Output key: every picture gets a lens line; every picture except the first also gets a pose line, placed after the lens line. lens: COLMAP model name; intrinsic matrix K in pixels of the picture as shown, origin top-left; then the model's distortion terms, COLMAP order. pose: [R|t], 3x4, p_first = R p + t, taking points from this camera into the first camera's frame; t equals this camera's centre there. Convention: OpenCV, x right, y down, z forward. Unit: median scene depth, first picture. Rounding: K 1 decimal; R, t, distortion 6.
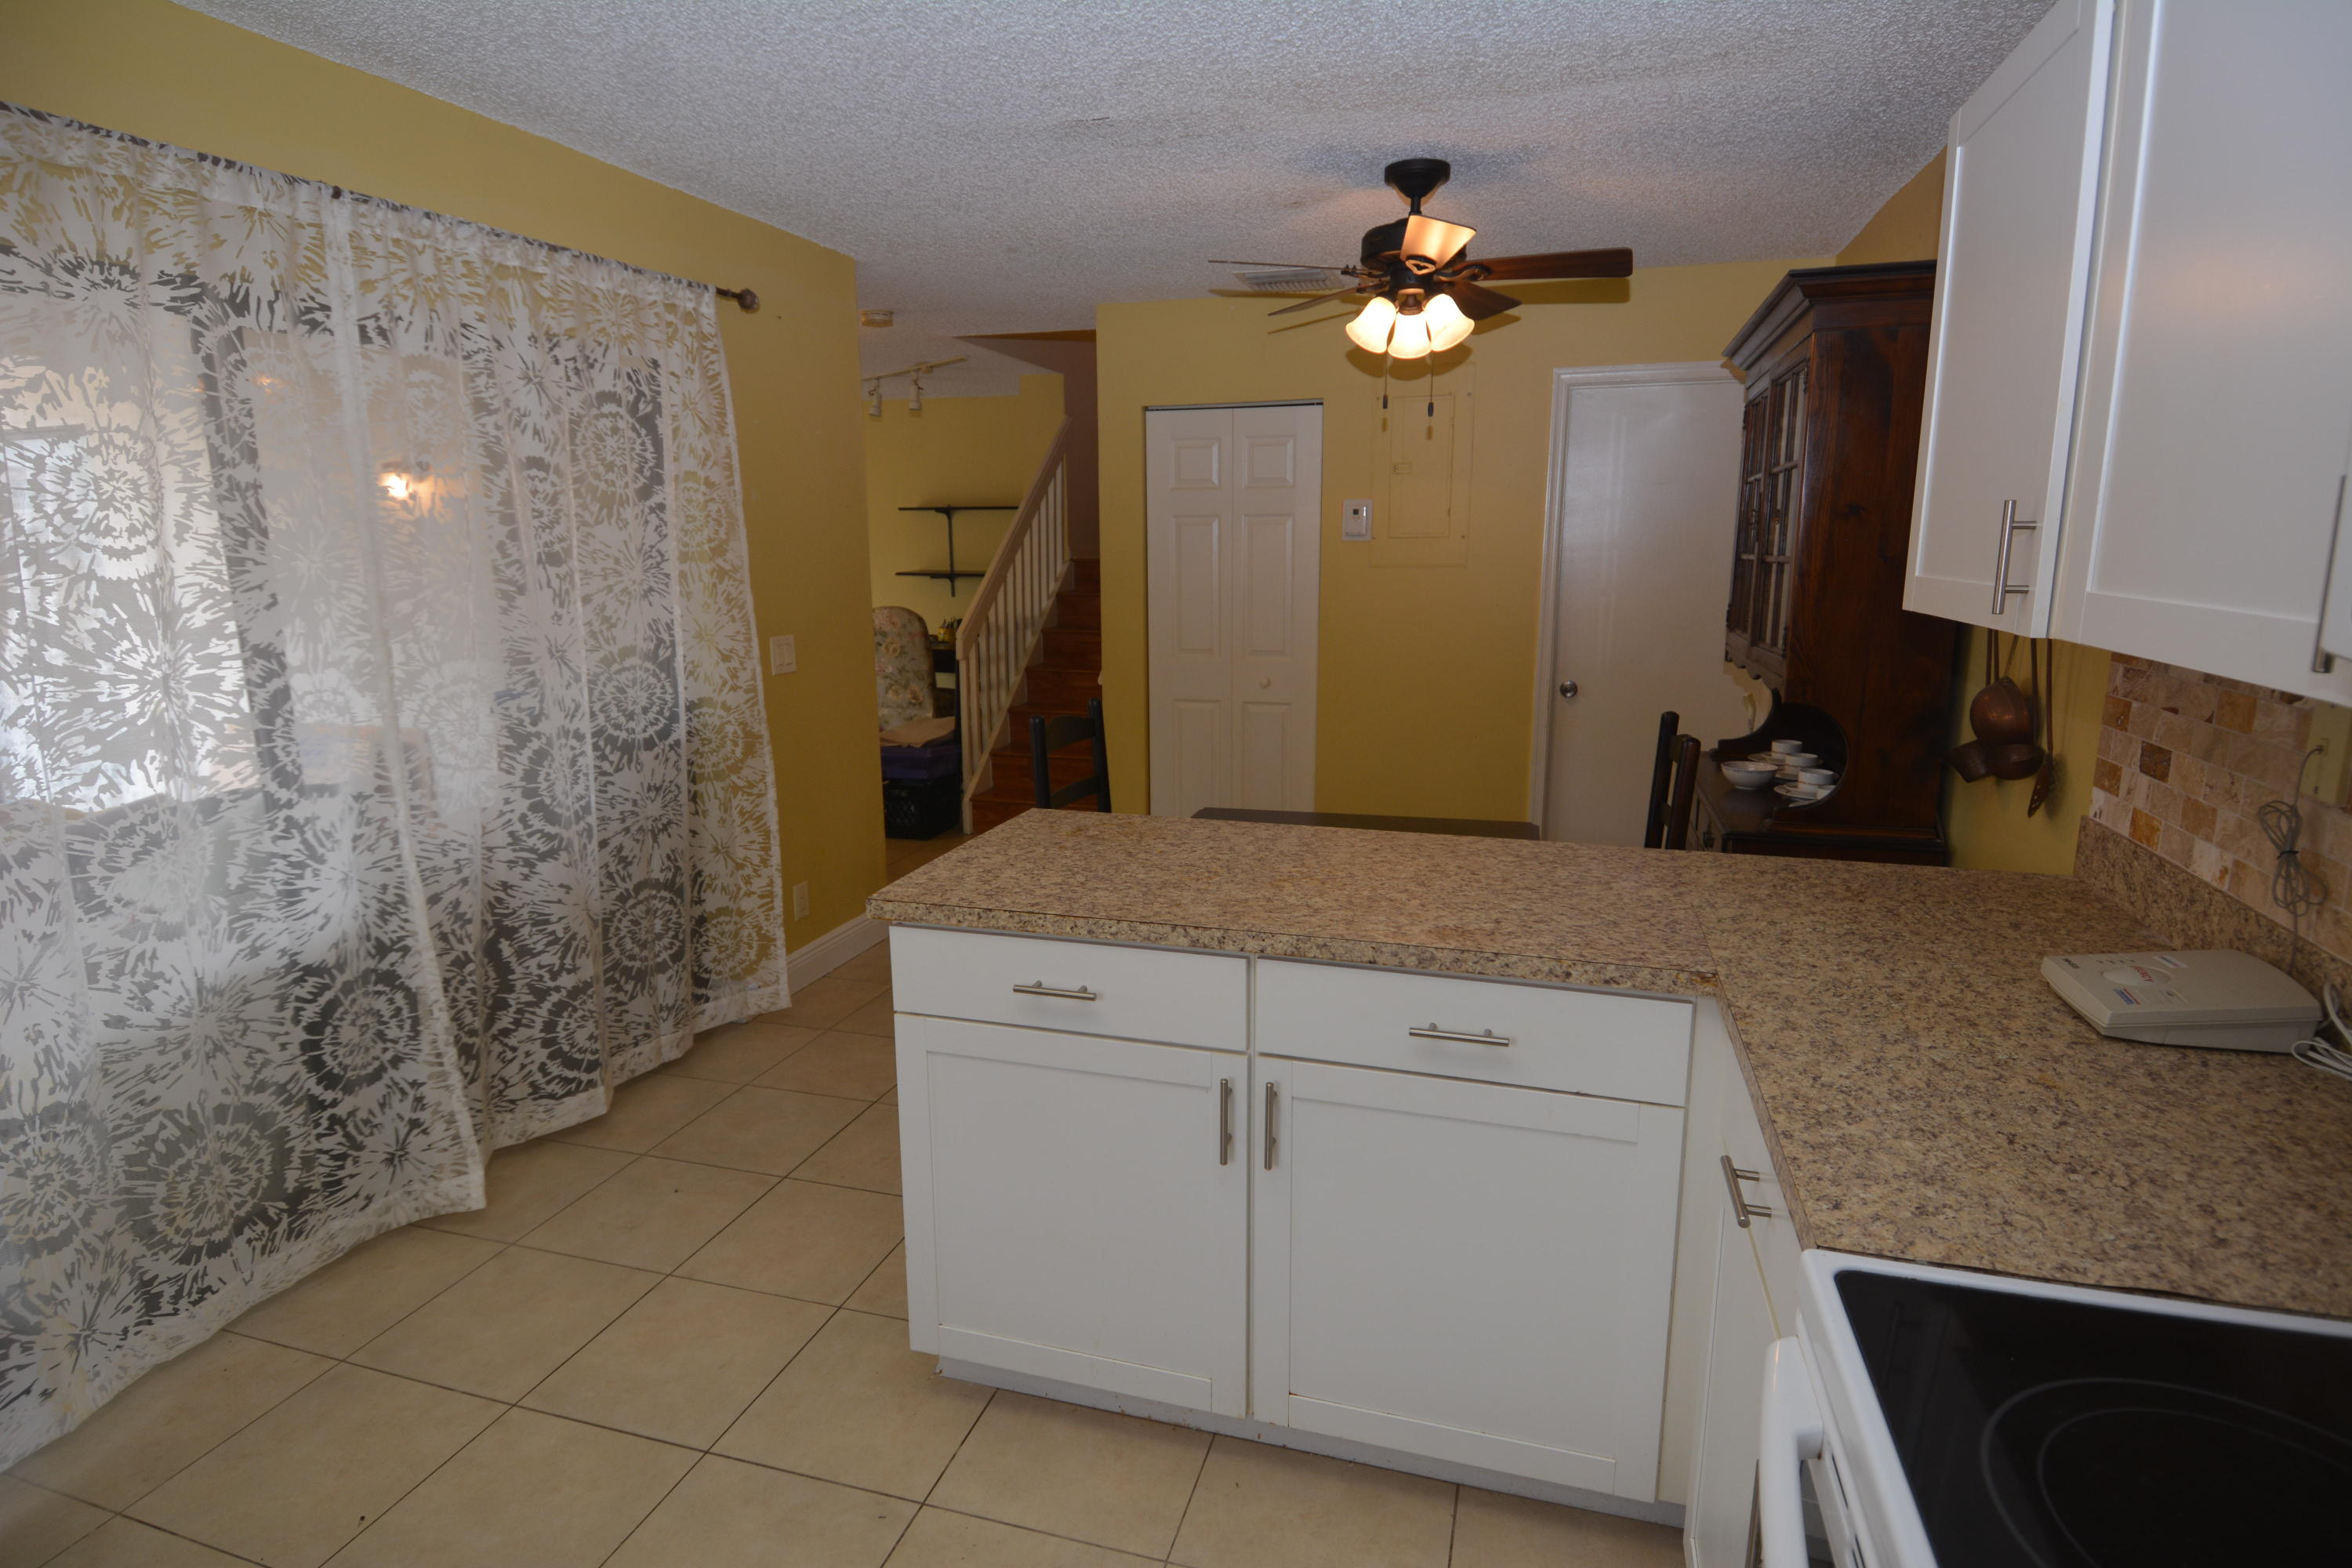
lens RADIAL K [[1223.7, 0, 1171.2], [0, 1223.7, 776.3], [0, 0, 1]] dist [0.034496, -0.032707]
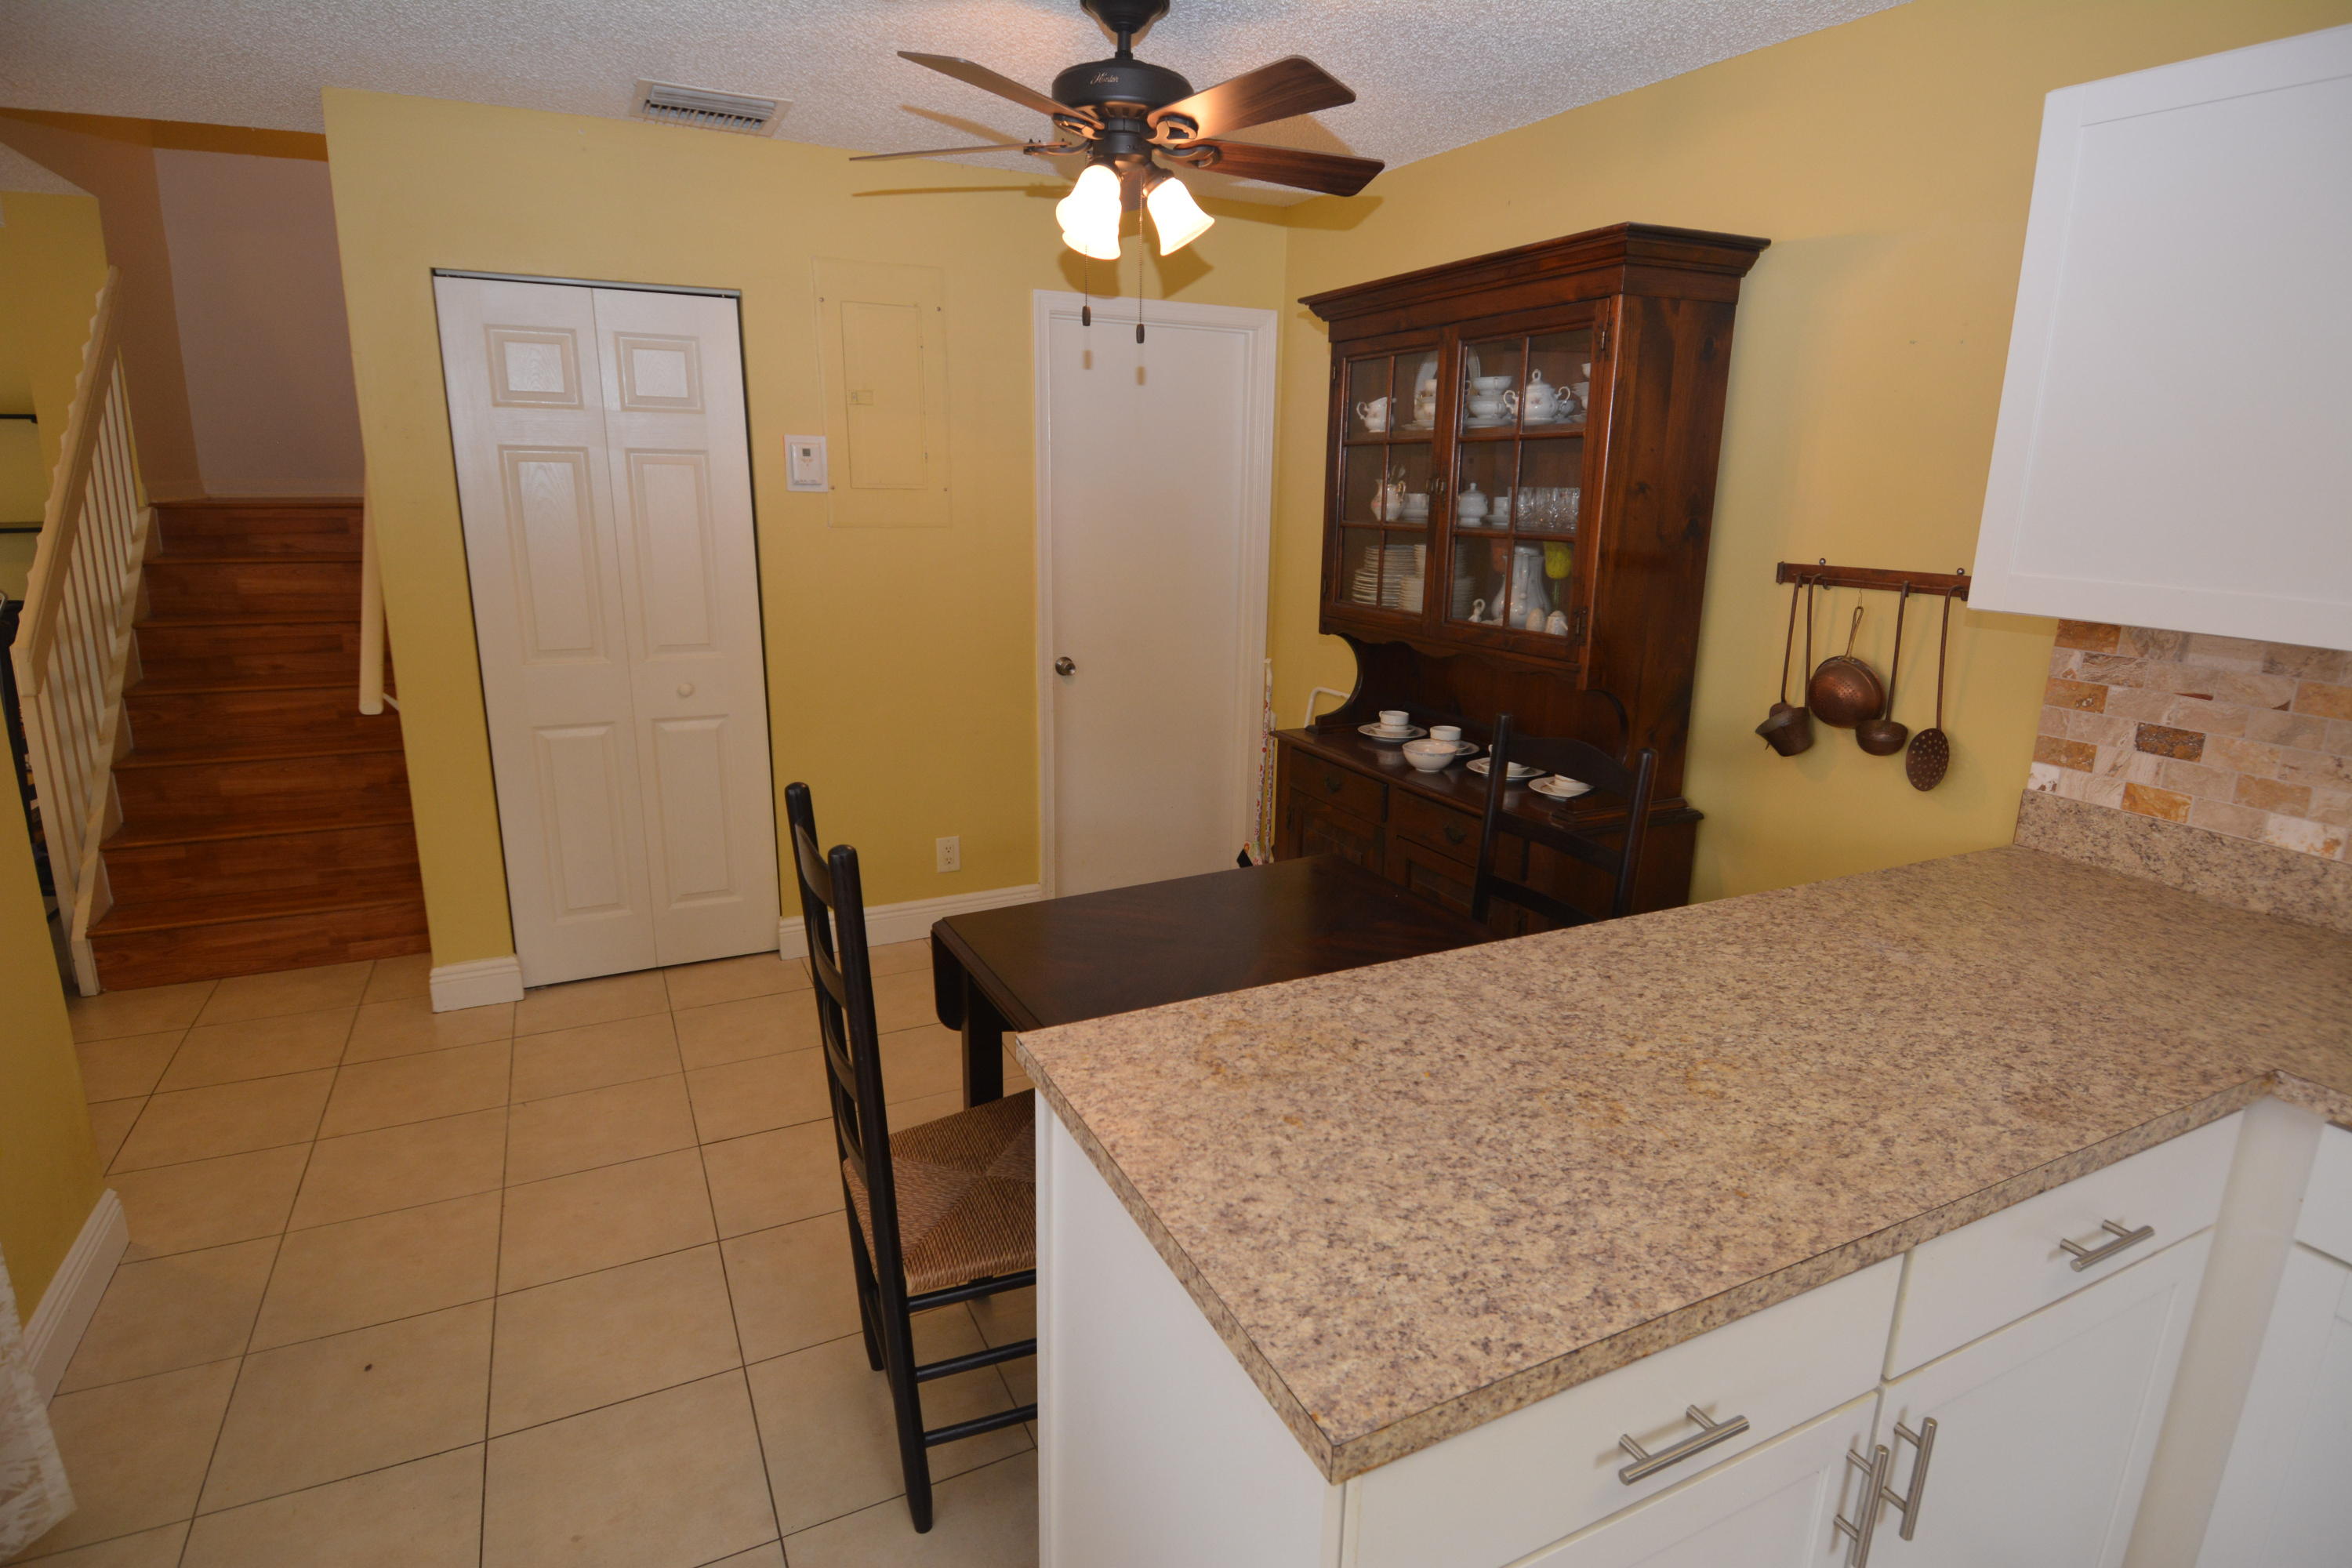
lens RADIAL K [[1223.7, 0, 1191.0], [0, 1223.7, 772.8], [0, 0, 1]] dist [0.034496, -0.032707]
pose [[0.718925, -0.148175, 0.679111, -0.526178], [0.111016, 0.988950, 0.098255, -0.171386], [-0.686165, 0.004755, 0.727430, 0.718452]]
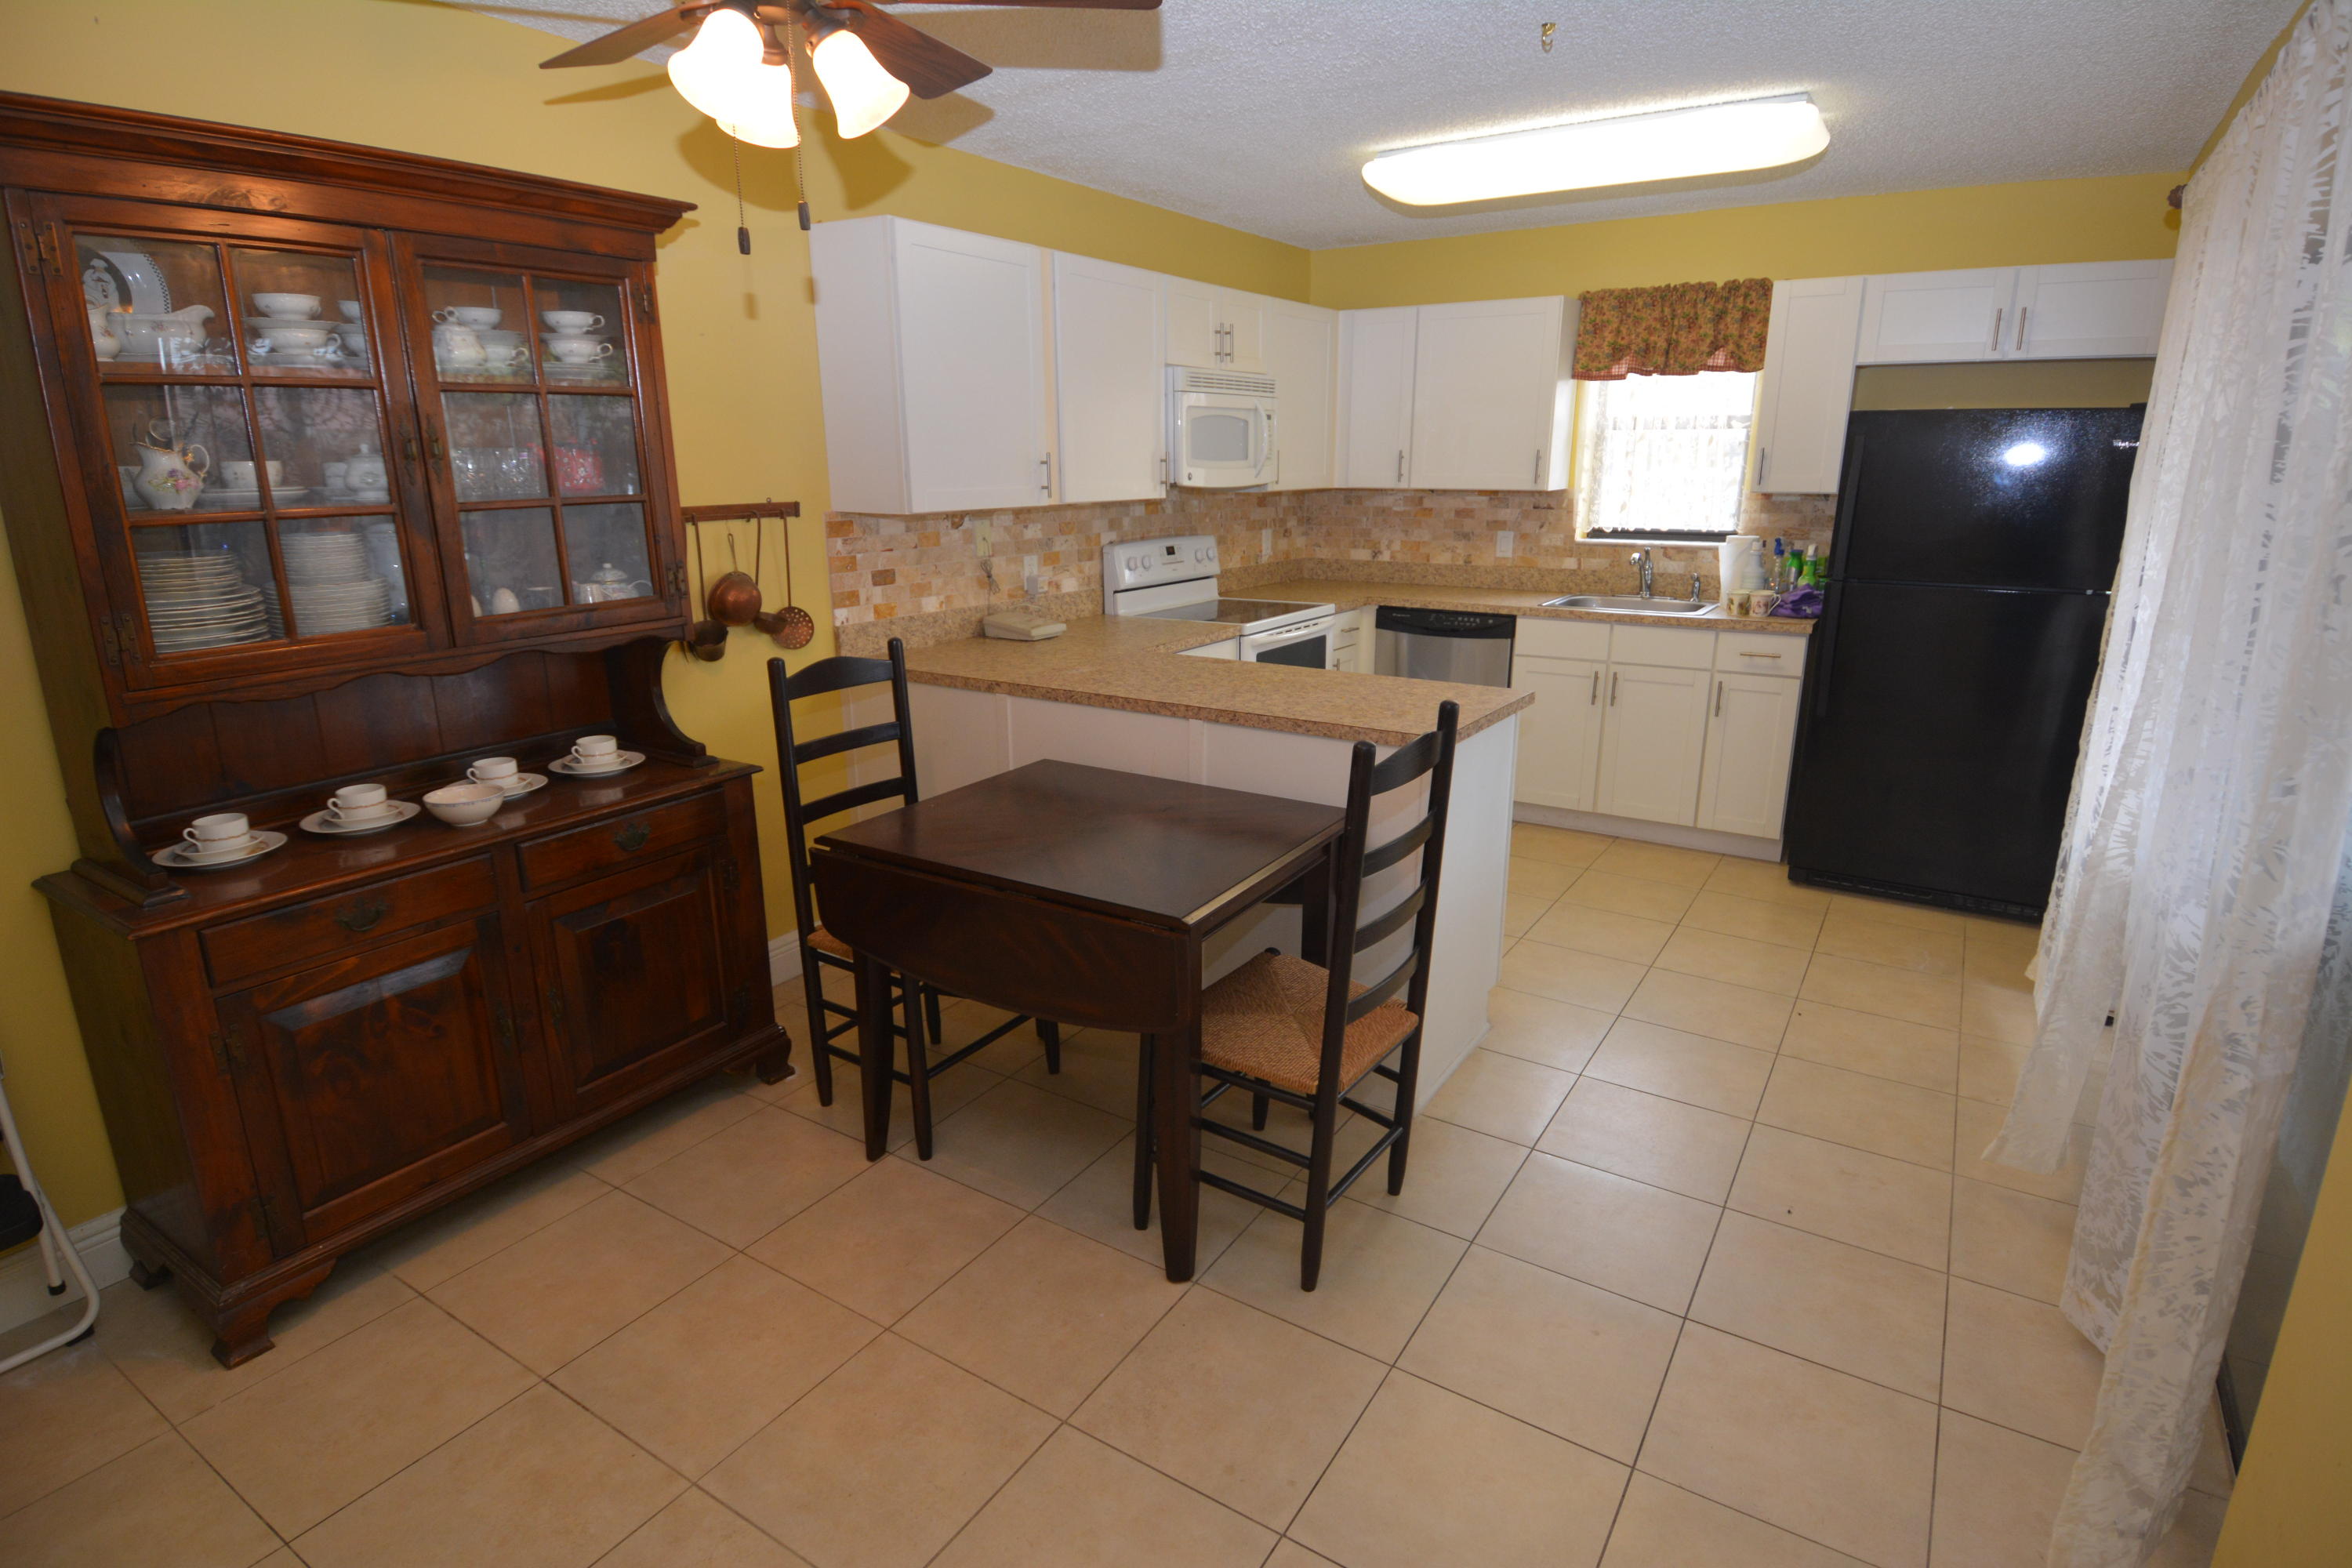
lens RADIAL K [[1223.7, 0, 1179.0], [0, 1223.7, 780.0], [0, 0, 1]] dist [0.034496, -0.032707]
pose [[-0.965132, -0.060455, 0.254685, -0.209287], [0.057966, 0.899448, 0.433166, -0.516575], [-0.255263, 0.432825, -0.864582, 2.534529]]
